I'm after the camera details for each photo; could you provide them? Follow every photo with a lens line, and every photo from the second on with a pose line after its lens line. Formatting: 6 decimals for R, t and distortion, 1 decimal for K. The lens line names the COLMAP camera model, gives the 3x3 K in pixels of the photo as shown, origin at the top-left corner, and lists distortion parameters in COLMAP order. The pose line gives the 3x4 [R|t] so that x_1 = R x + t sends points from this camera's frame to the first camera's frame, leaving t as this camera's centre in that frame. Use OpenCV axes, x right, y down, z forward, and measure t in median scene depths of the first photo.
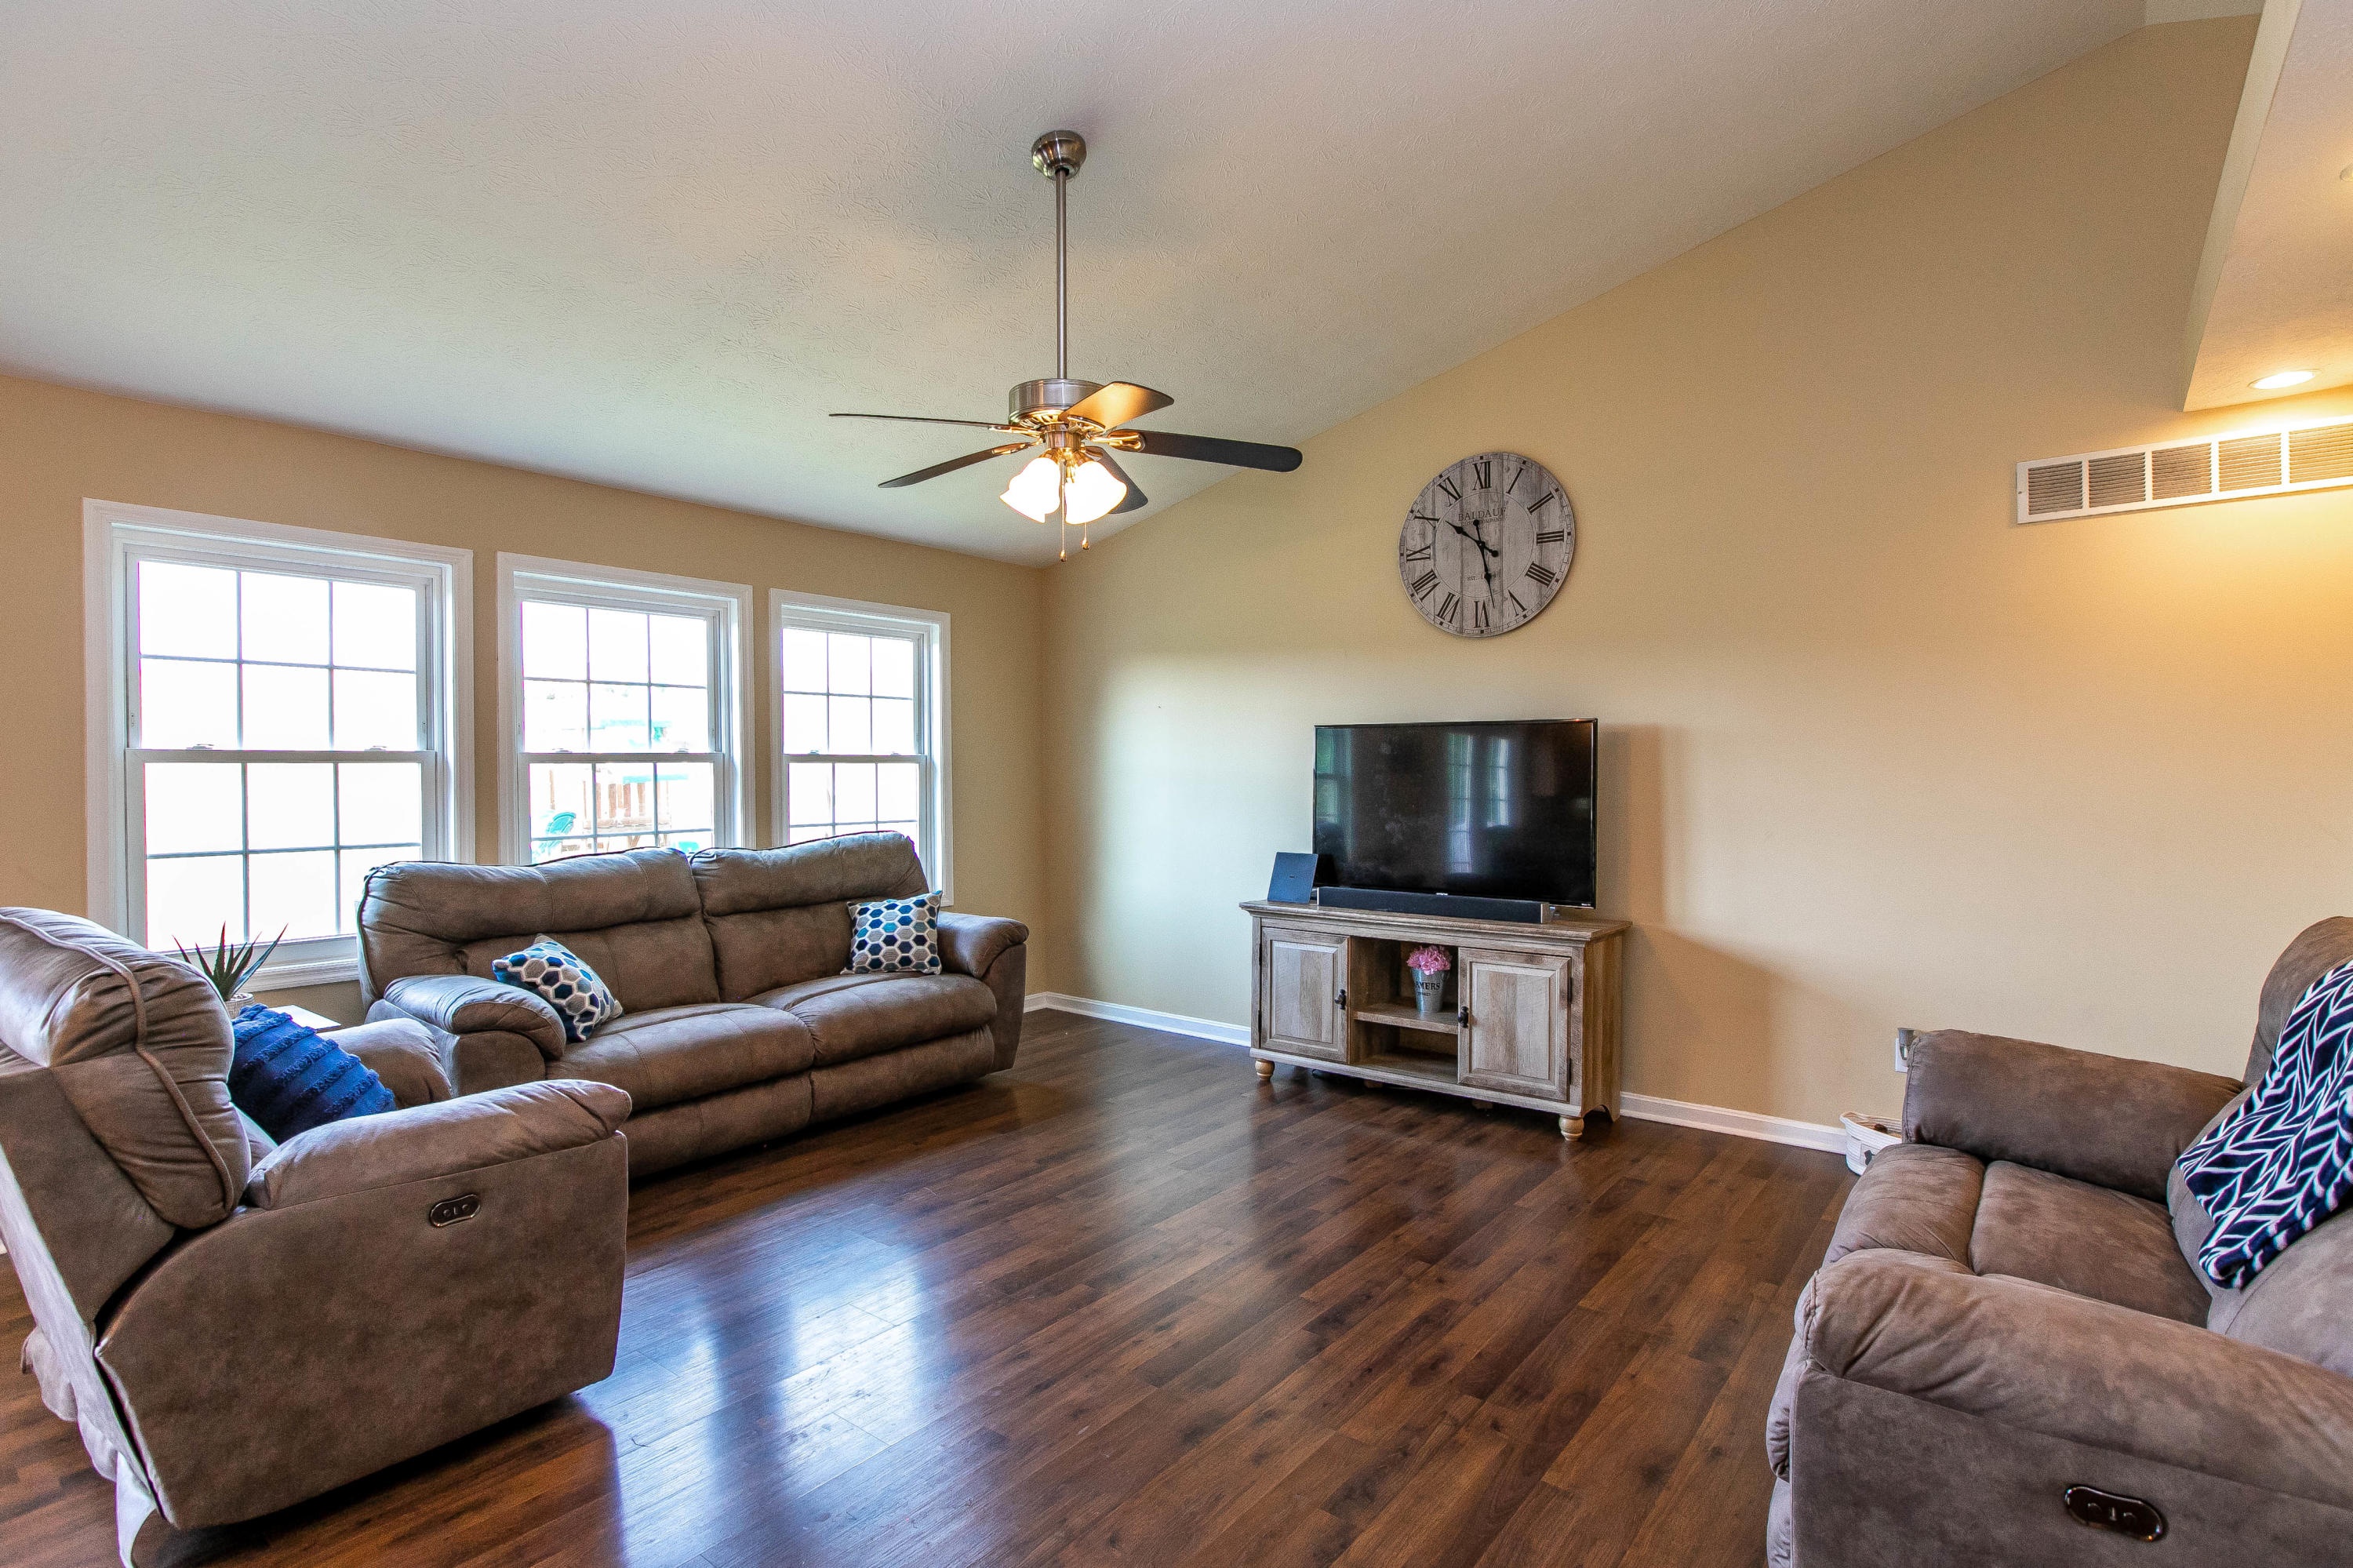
lens RADIAL K [[1152.2, 0, 1179.5], [0, 1152.2, 779.0], [0, 0, 1]] dist [-0.001926, -0.000128]
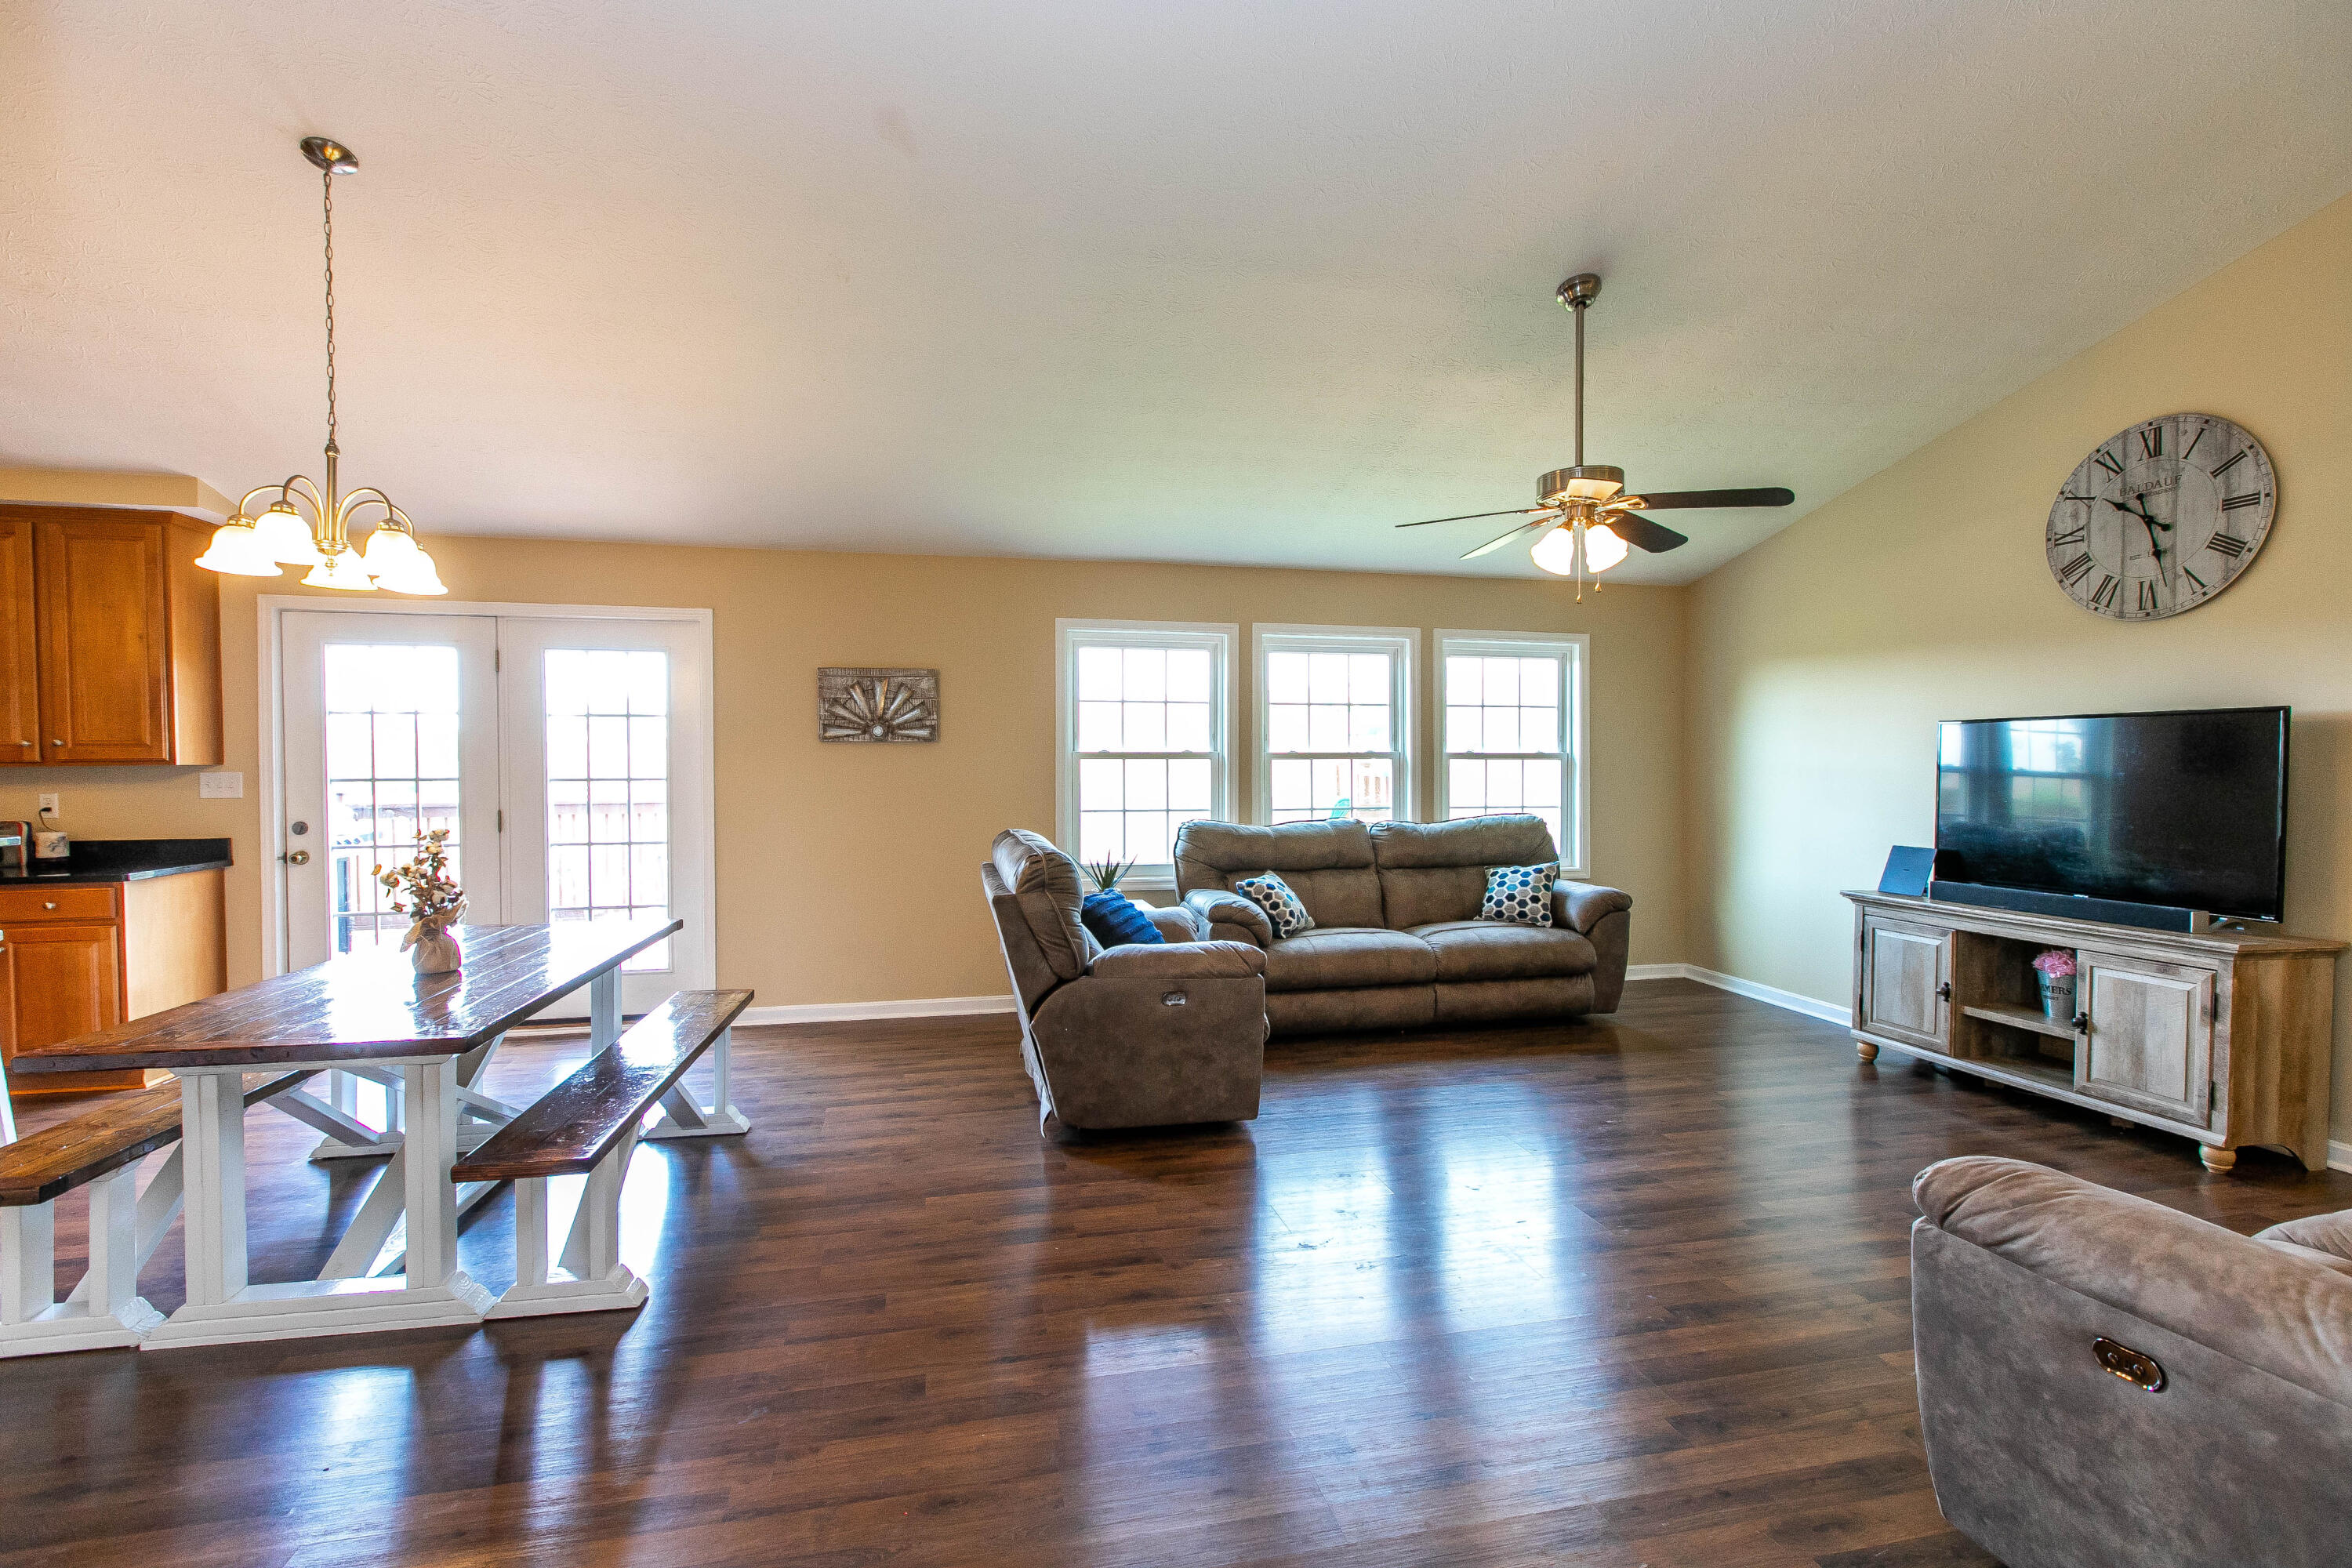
lens RADIAL K [[1053.1, 0, 1189.5], [0, 1053.1, 786.5], [0, 0, 1]] dist [0.003758, 0.000933]
pose [[0.779621, 0.013745, -0.626101, 0.228713], [-0.007795, 0.999895, 0.012244, 0.005608], [0.626203, -0.004666, 0.779646, -0.156782]]
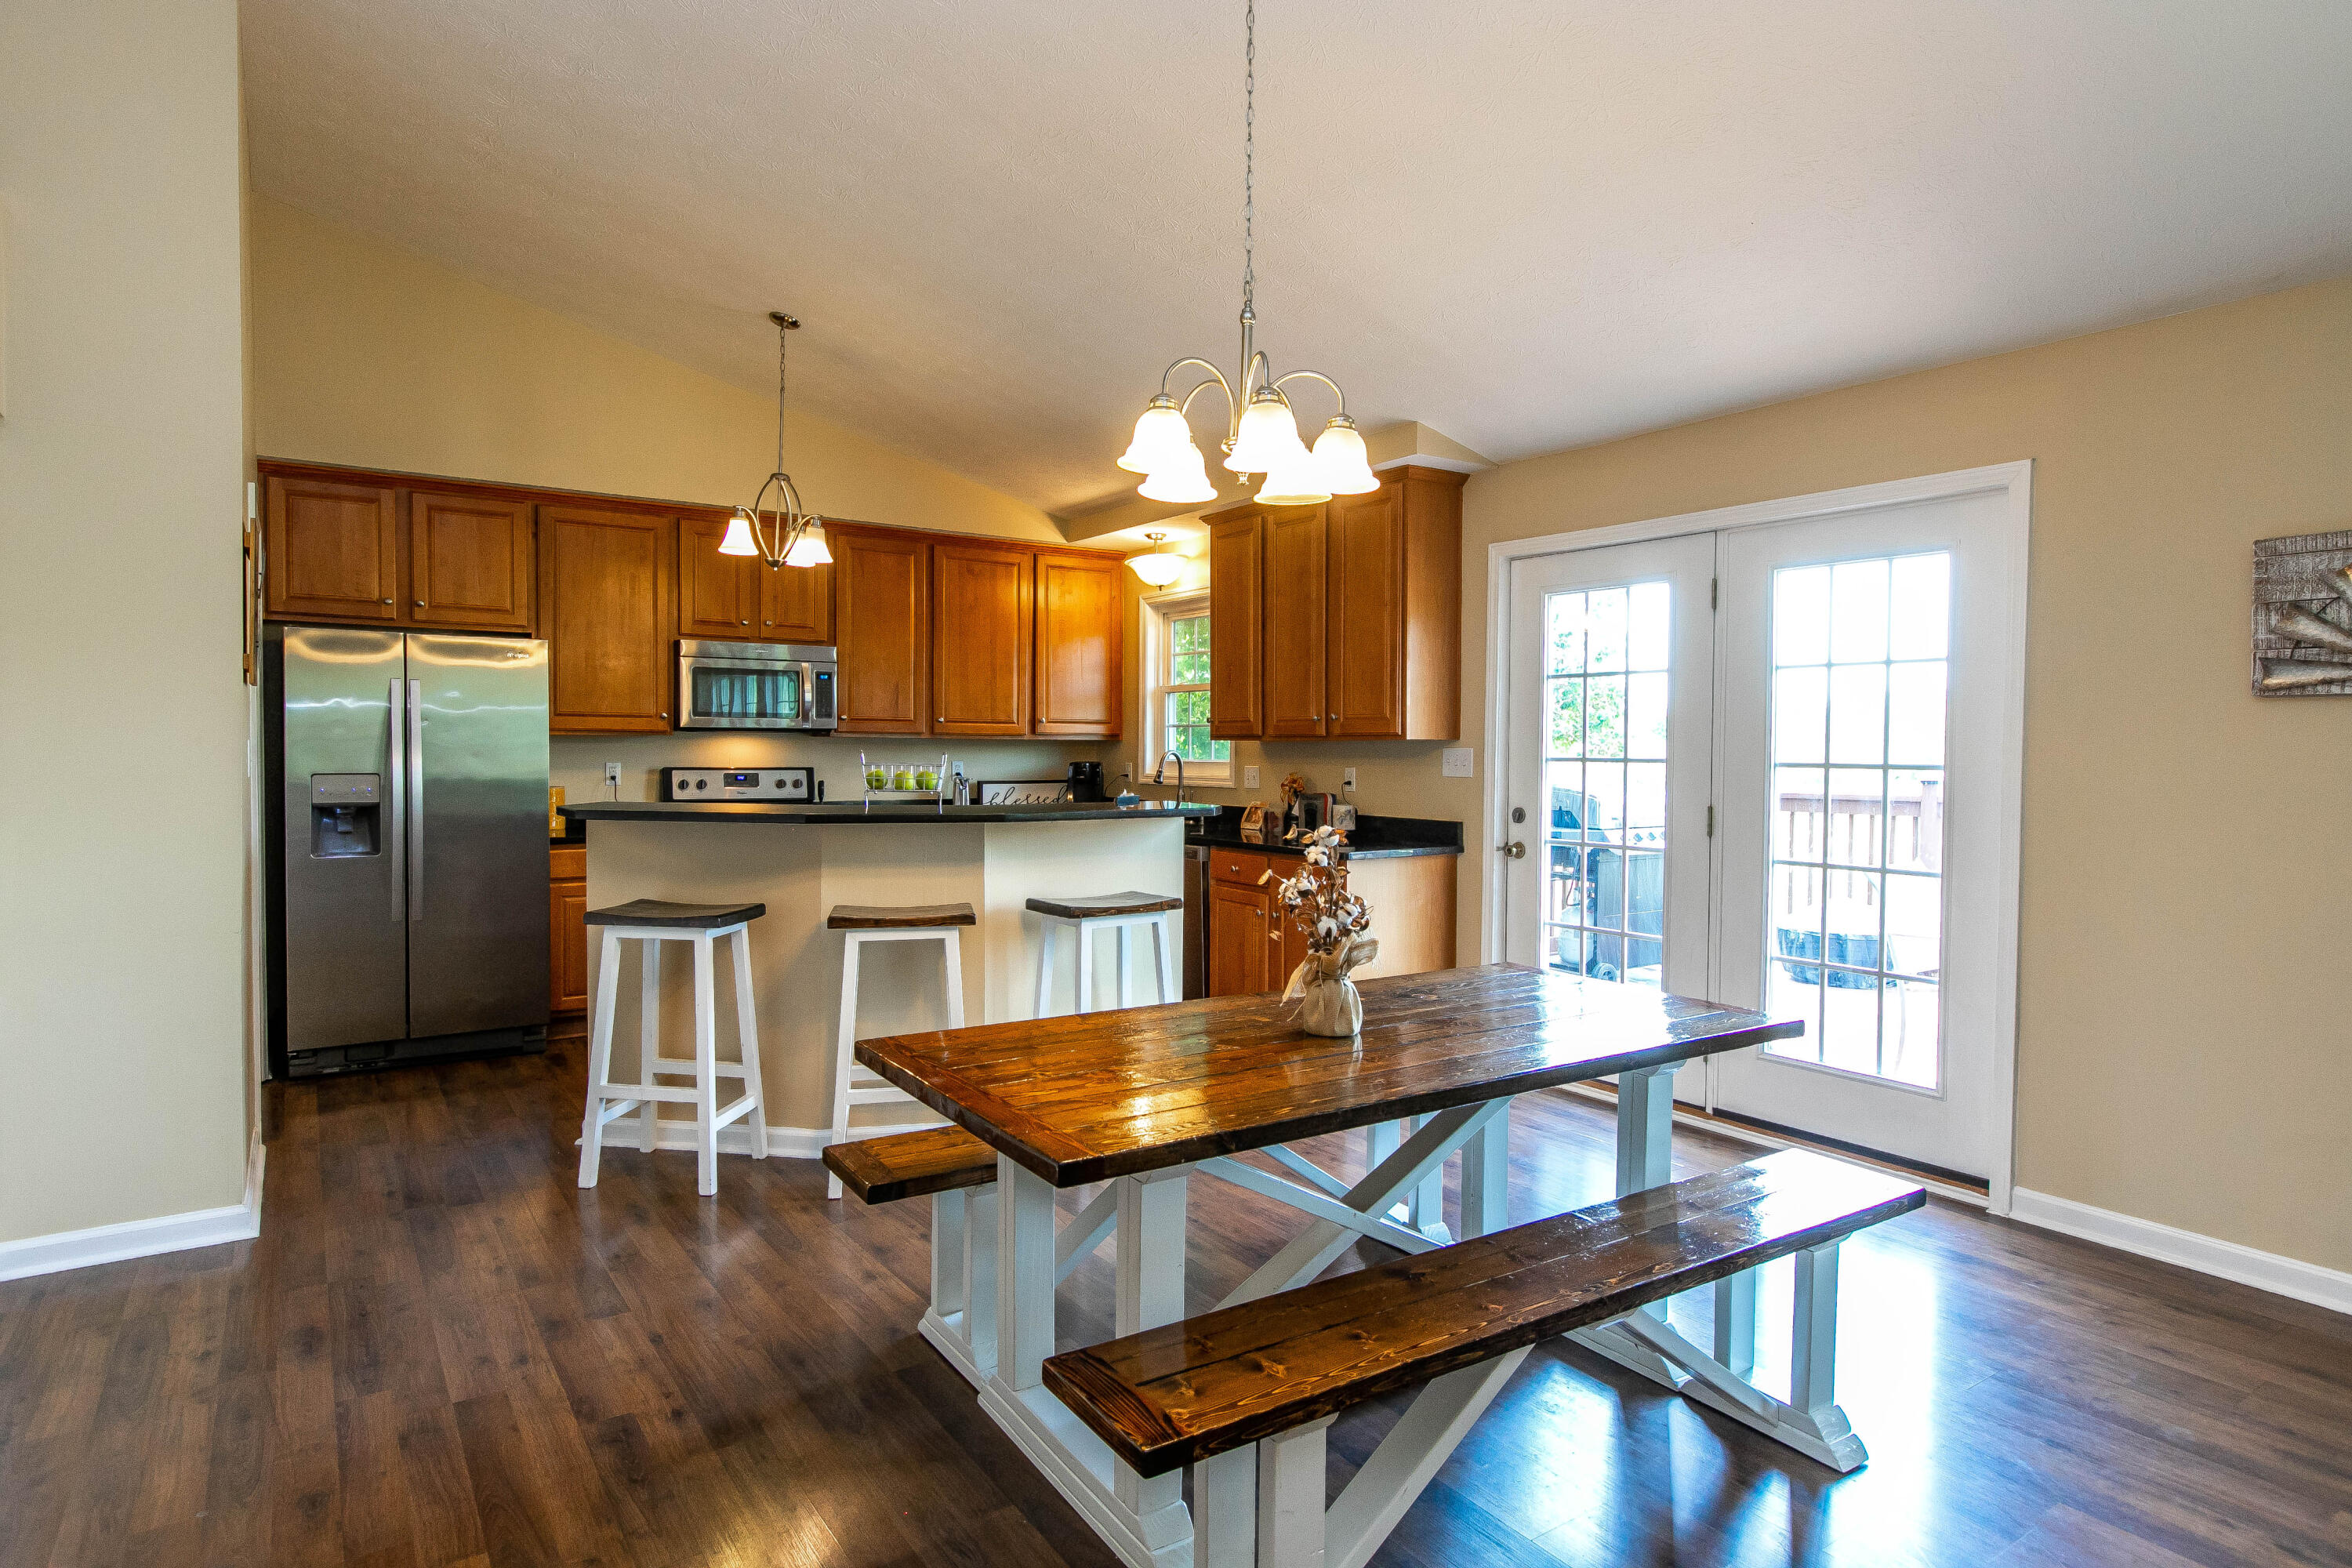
lens RADIAL K [[1268.1, 0, 1163.4], [0, 1268.1, 776.7], [0, 0, 1]] dist [-0.014128, -0.002706]
pose [[-0.304122, 0.015420, -0.952508, -0.037236], [-0.027682, 0.999304, 0.025016, 0.016892], [0.952231, 0.033976, -0.303483, 0.178306]]
